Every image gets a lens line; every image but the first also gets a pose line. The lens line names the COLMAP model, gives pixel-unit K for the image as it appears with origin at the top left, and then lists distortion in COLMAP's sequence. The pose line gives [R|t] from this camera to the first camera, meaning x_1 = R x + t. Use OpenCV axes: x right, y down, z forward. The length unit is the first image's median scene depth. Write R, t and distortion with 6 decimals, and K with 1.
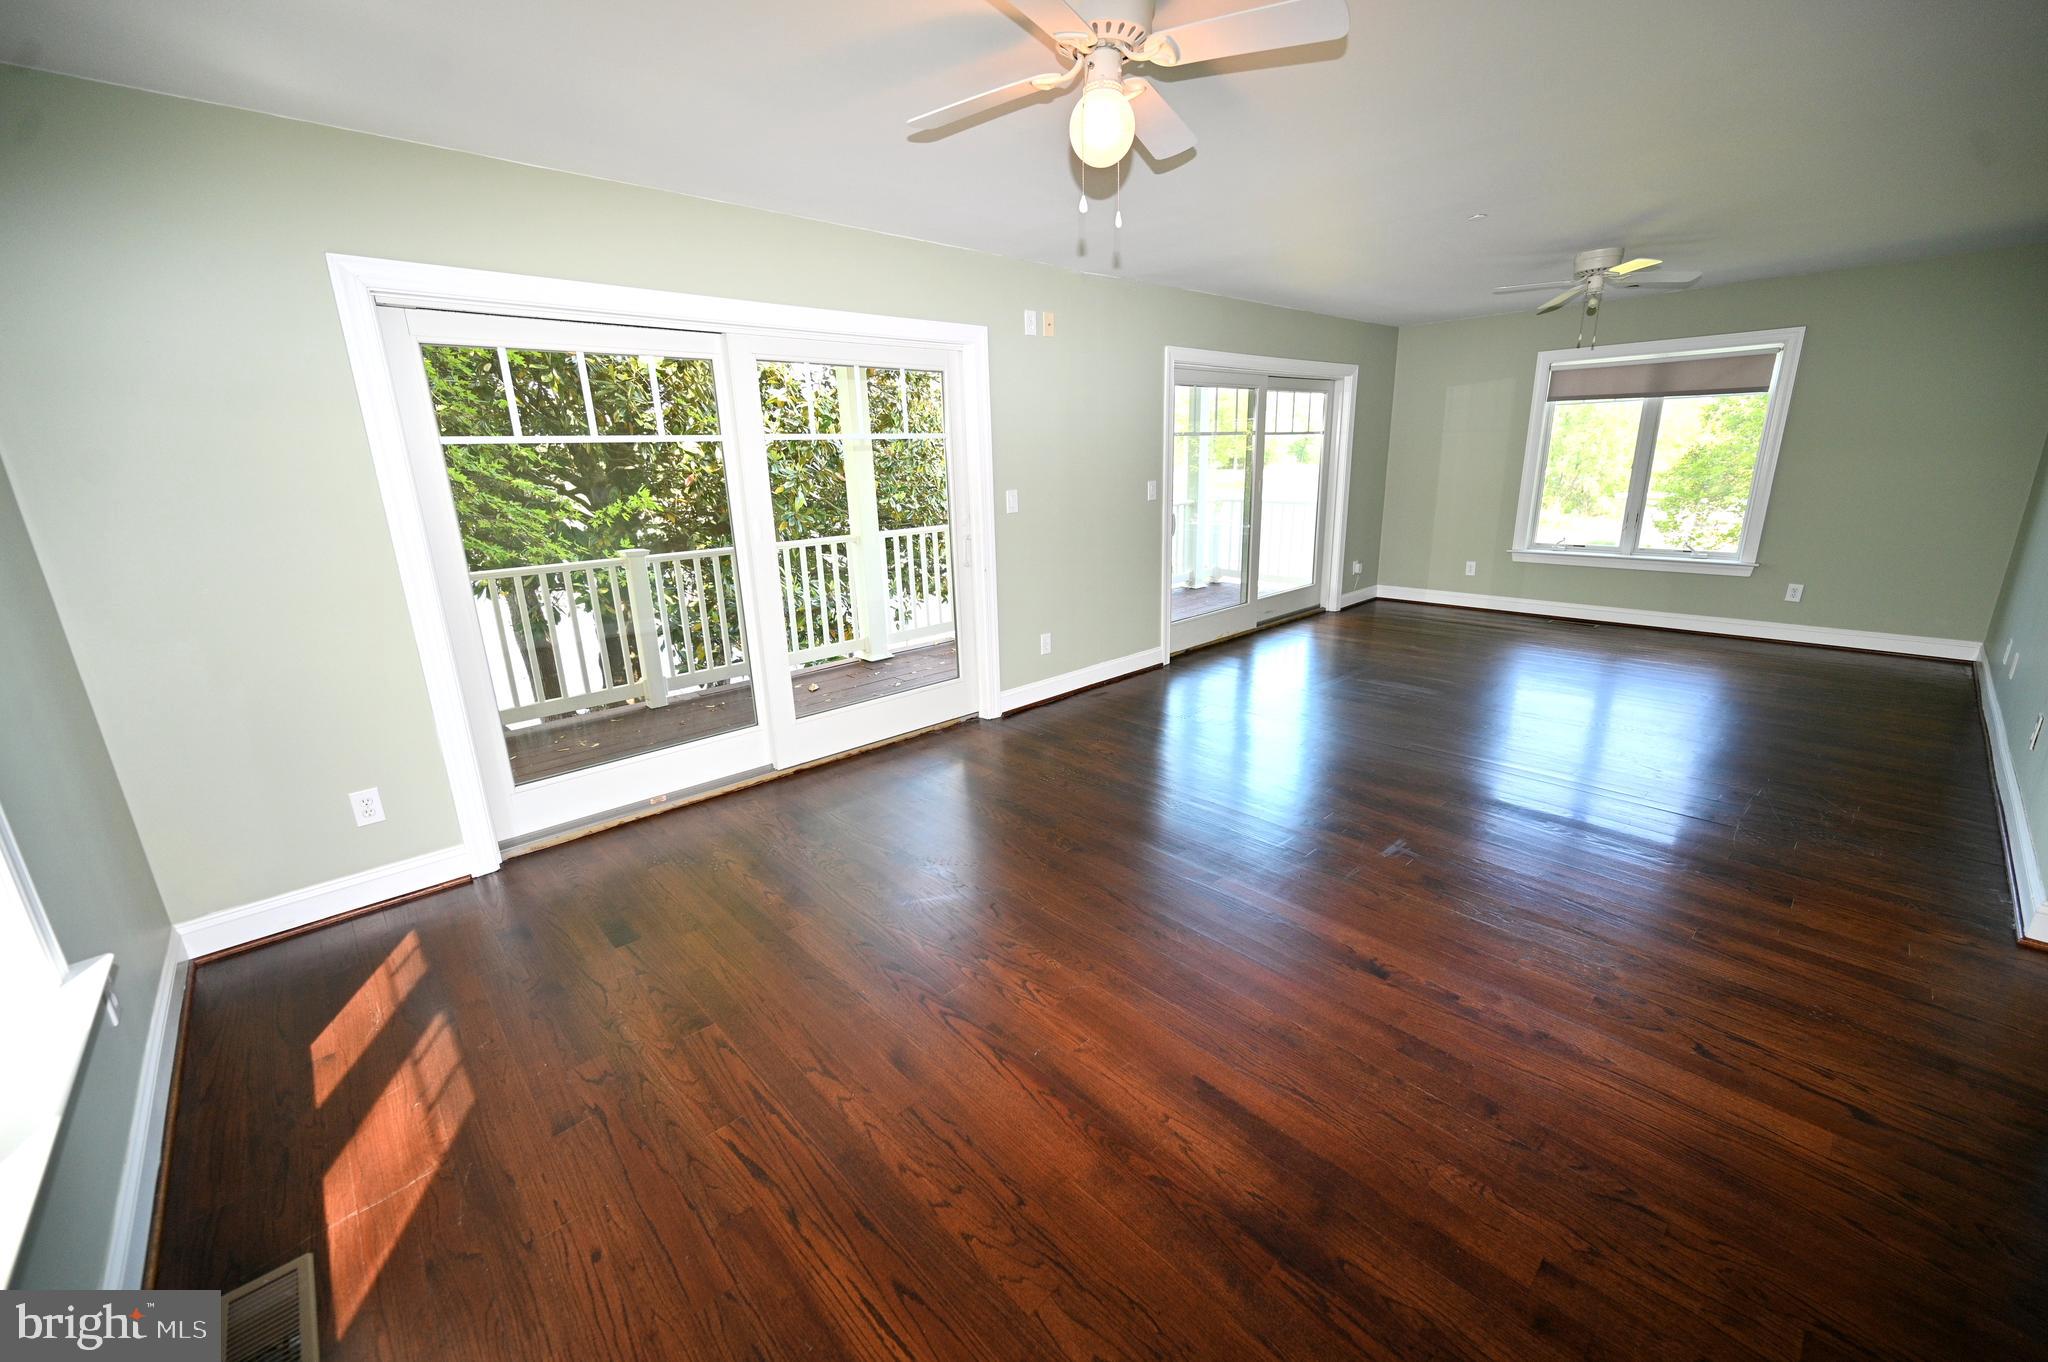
lens RADIAL K [[801.9, 0, 1029.6], [0, 801.9, 678.3], [0, 0, 1]] dist [-0.000974, -0.000337]
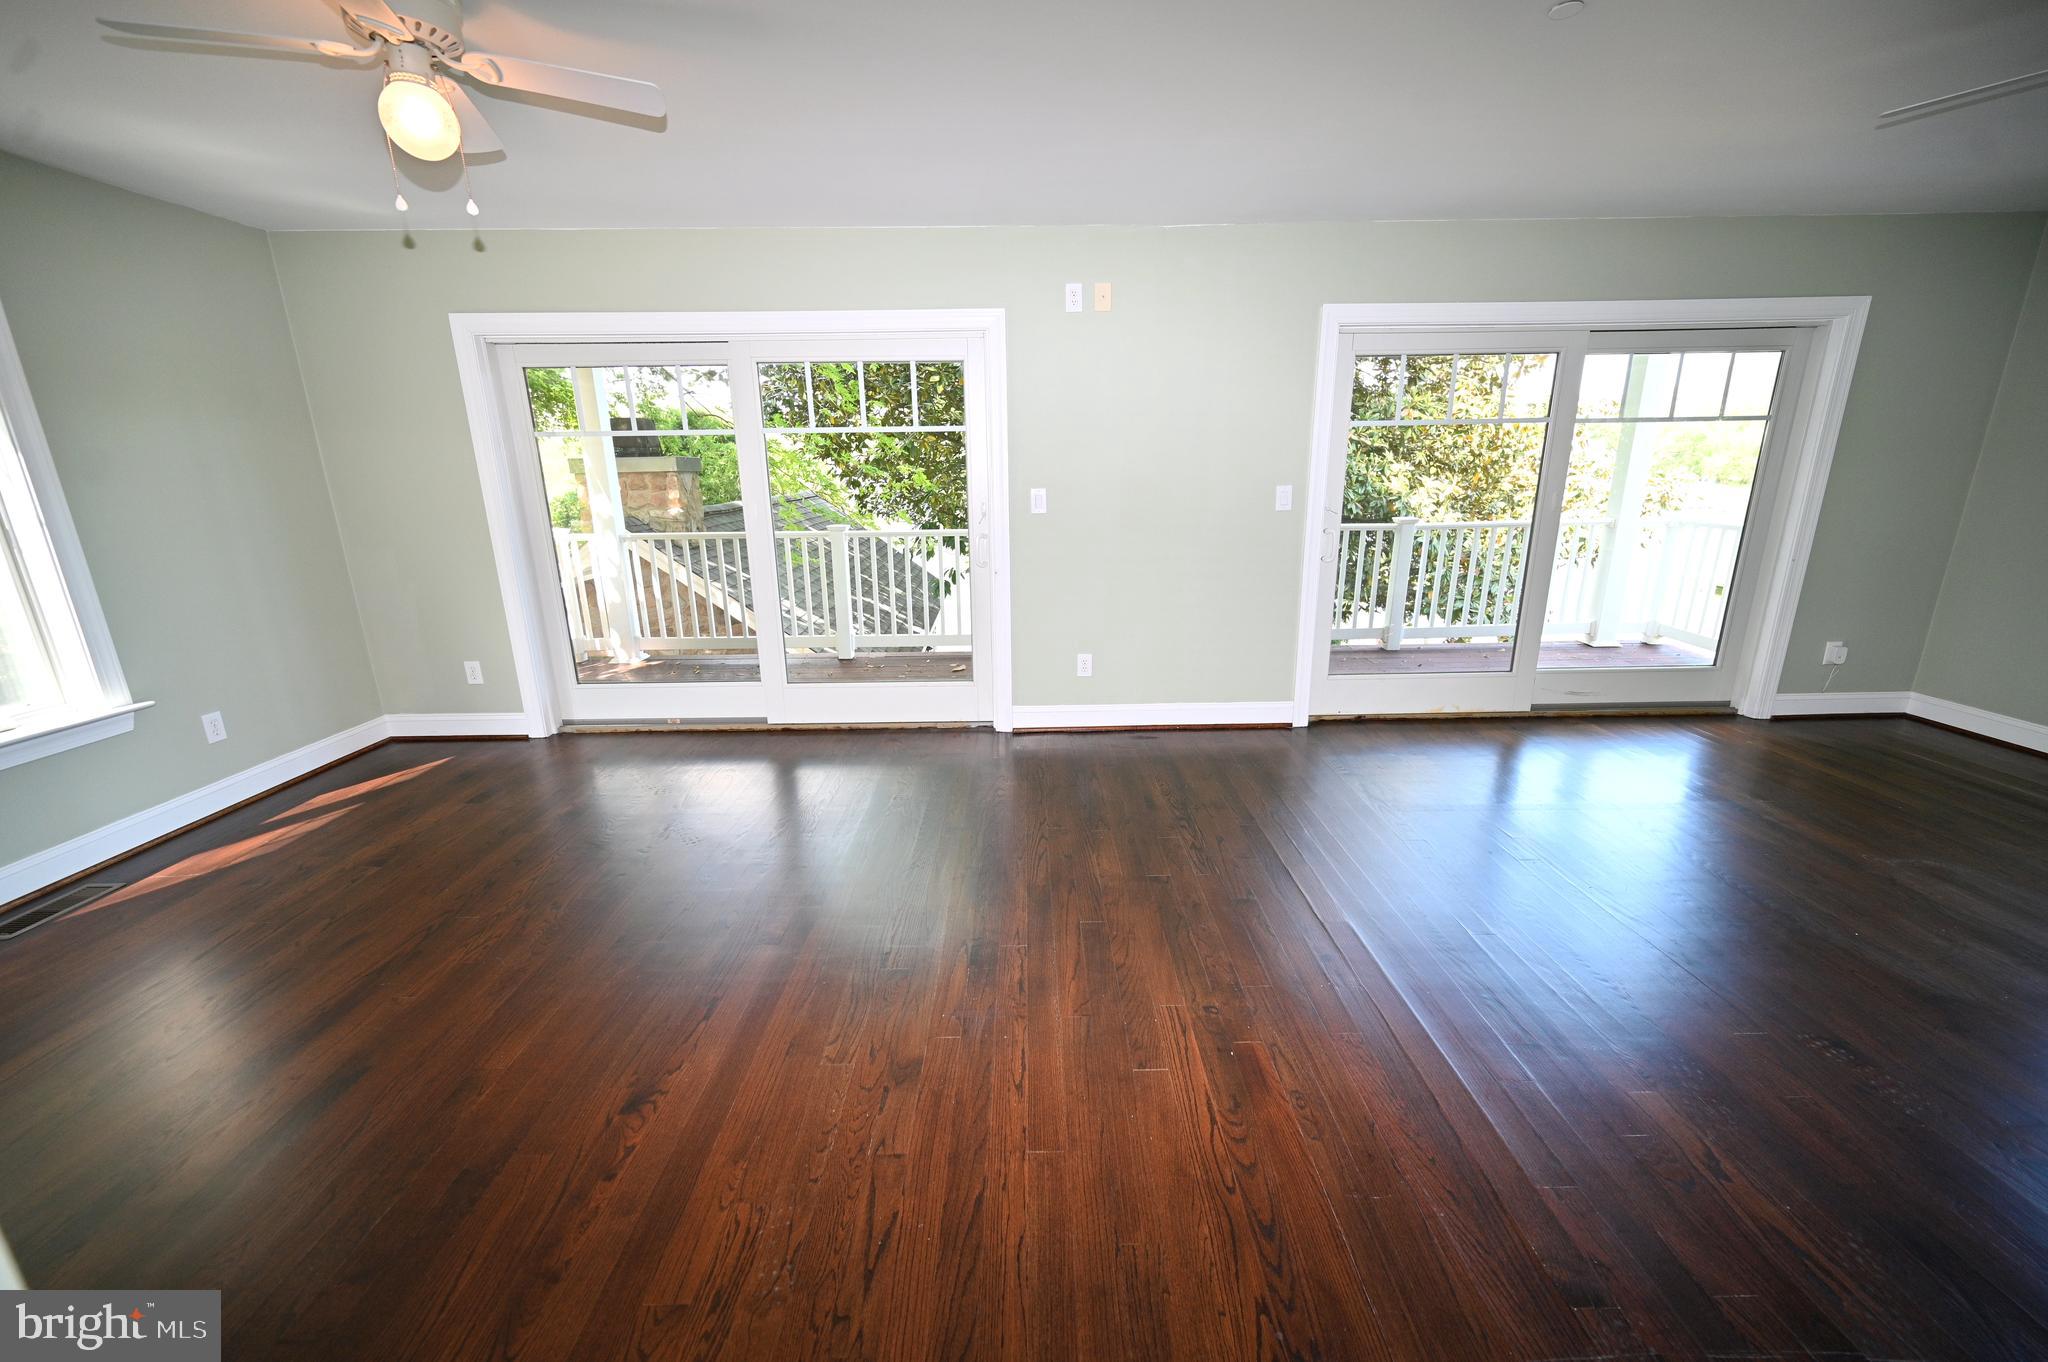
lens RADIAL K [[801.9, 0, 1038.9], [0, 801.9, 673.1], [0, 0, 1]] dist [-0.000974, -0.000337]
pose [[0.736563, 0.200514, -0.645964, 0.436728], [-0.191013, 0.977837, 0.085727, -0.079987], [0.648837, 0.060244, 0.758539, 0.241737]]
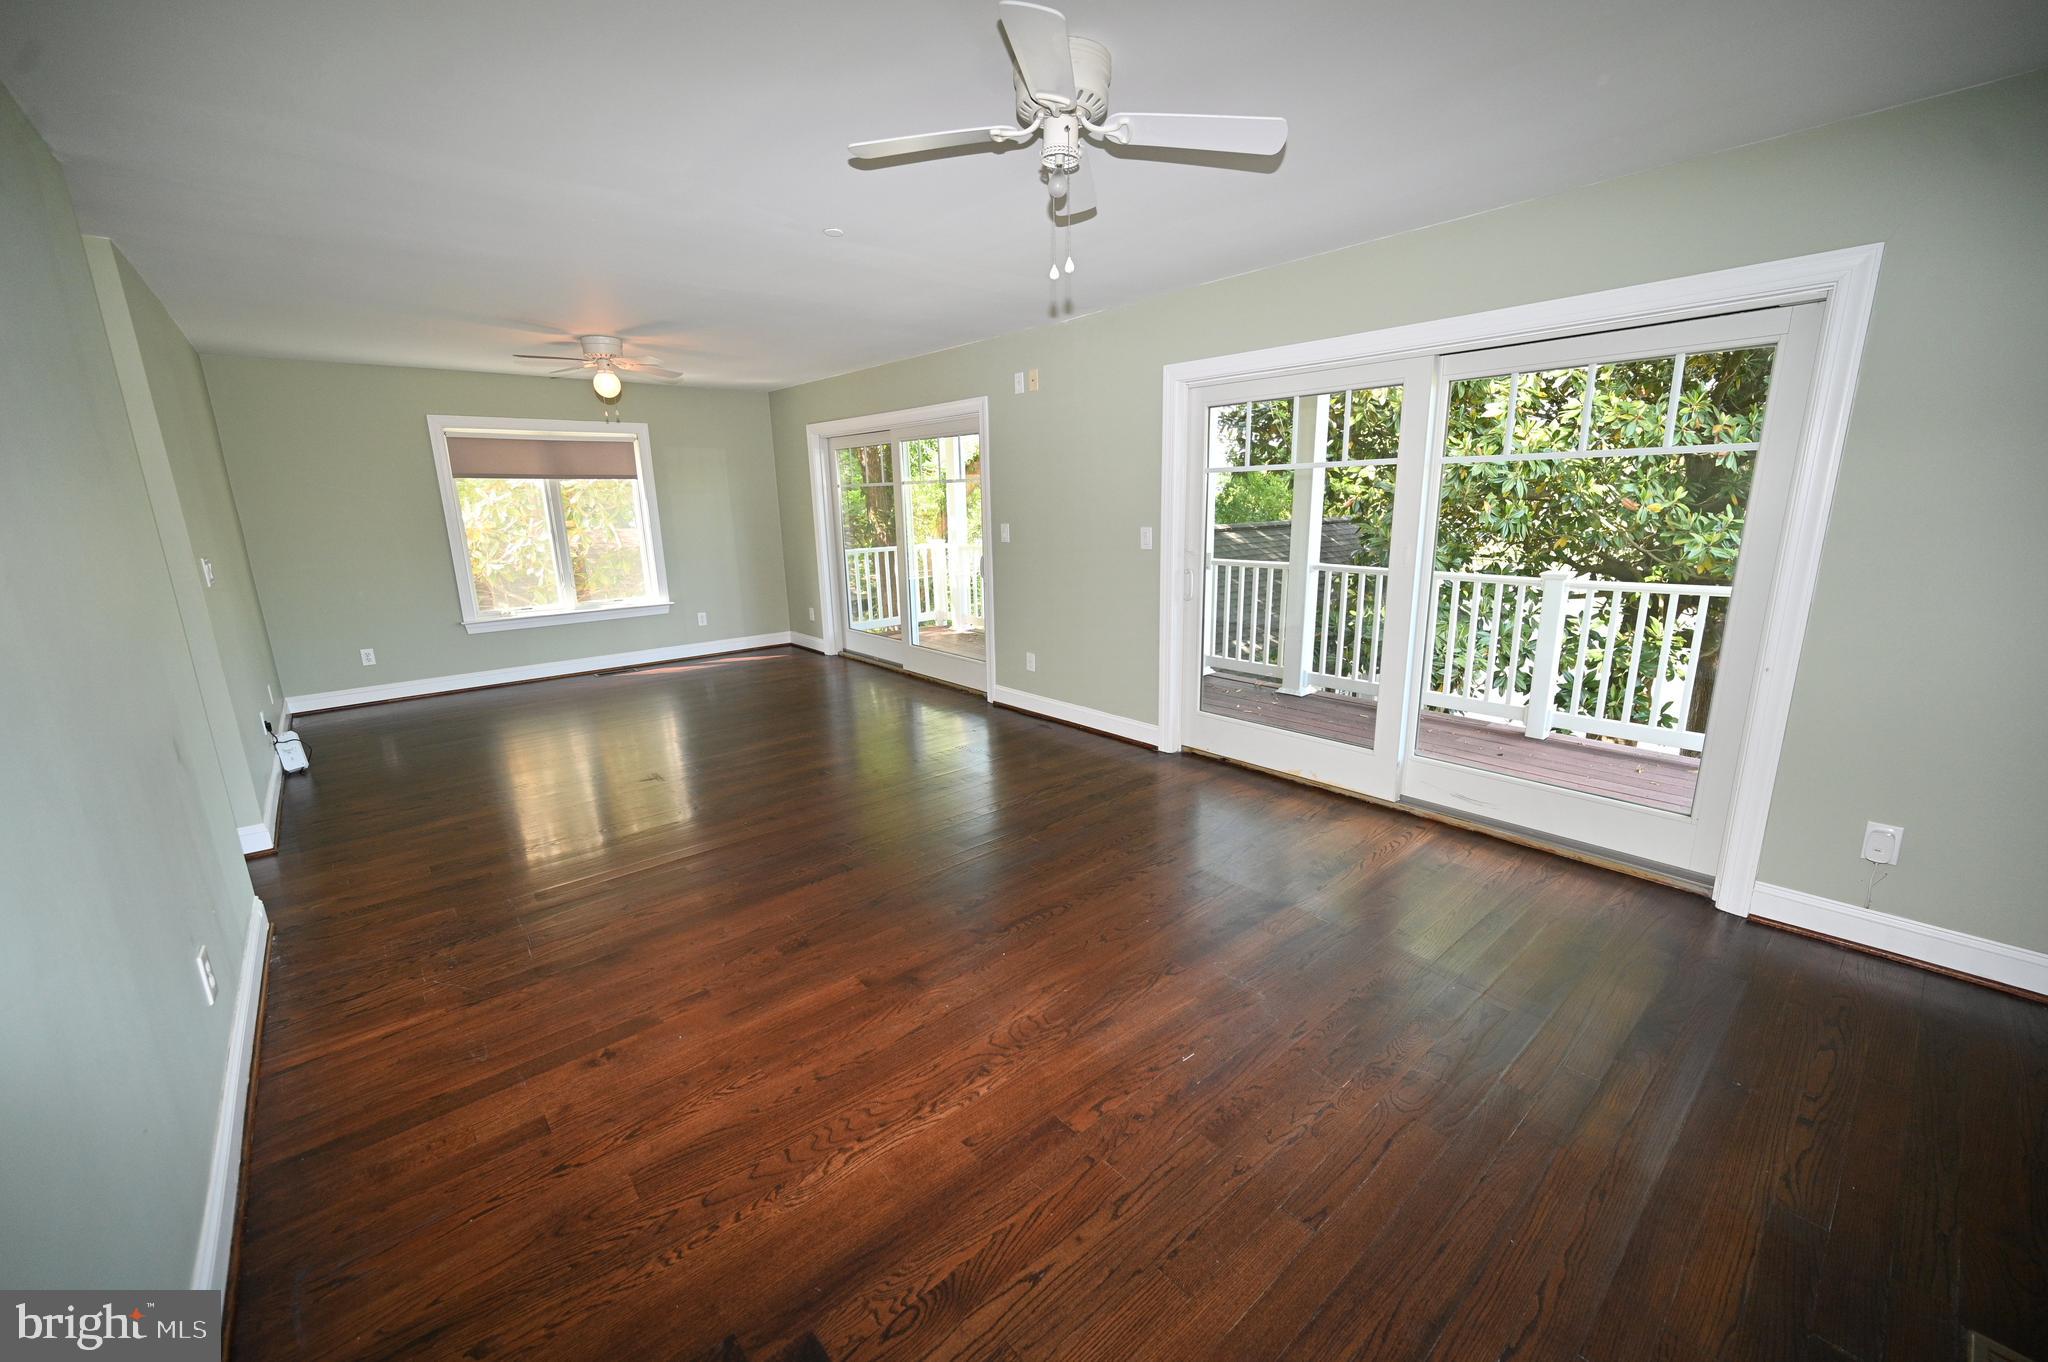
lens RADIAL K [[801.9, 0, 1032.4], [0, 801.9, 676.7], [0, 0, 1]] dist [-0.000974, -0.000337]
pose [[-0.036418, 0.253144, -0.966743, 0.877385], [-0.249014, 0.934572, 0.254100, -0.243837], [0.967815, 0.249987, 0.029002, 0.766804]]
